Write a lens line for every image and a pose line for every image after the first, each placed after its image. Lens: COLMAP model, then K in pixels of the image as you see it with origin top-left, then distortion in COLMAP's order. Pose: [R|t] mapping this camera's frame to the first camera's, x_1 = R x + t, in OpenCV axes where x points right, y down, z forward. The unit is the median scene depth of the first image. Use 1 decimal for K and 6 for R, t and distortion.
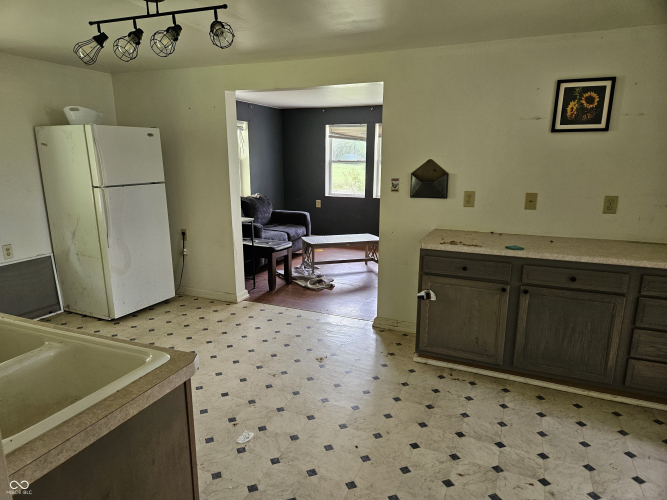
lens RADIAL K [[444.6, 0, 330.9], [0, 444.6, 250.3], [0, 0, 1]] dist [0.051988, -0.019036]
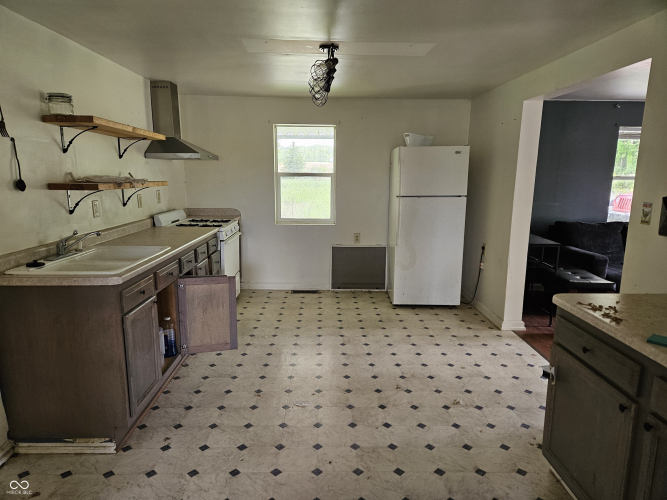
lens RADIAL K [[444.6, 0, 326.8], [0, 444.6, 249.3], [0, 0, 1]] dist [0.051988, -0.019036]
pose [[0.417957, 0.156240, -0.894931, 0.500310], [-0.195497, 0.977489, 0.079350, -0.053545], [0.887182, 0.141791, 0.439093, 0.290496]]
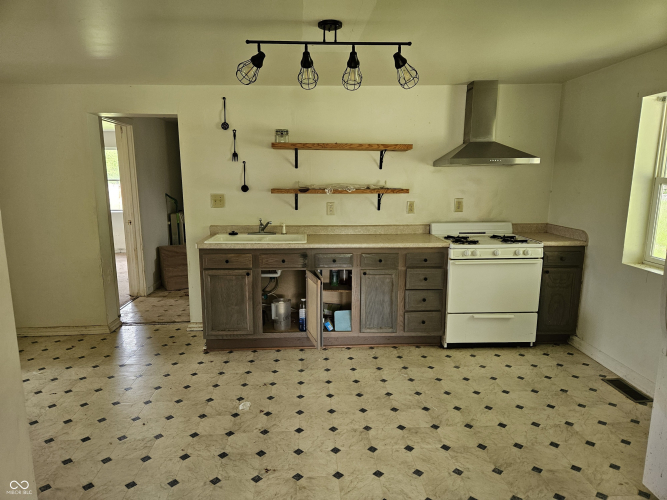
lens RADIAL K [[444.6, 0, 337.0], [0, 444.6, 255.5], [0, 0, 1]] dist [0.051988, -0.019036]
pose [[-0.891135, 0.080647, -0.446514, 0.057571], [-0.095080, 0.929039, 0.357556, -0.254870], [0.443665, 0.361085, -0.820231, 1.182353]]
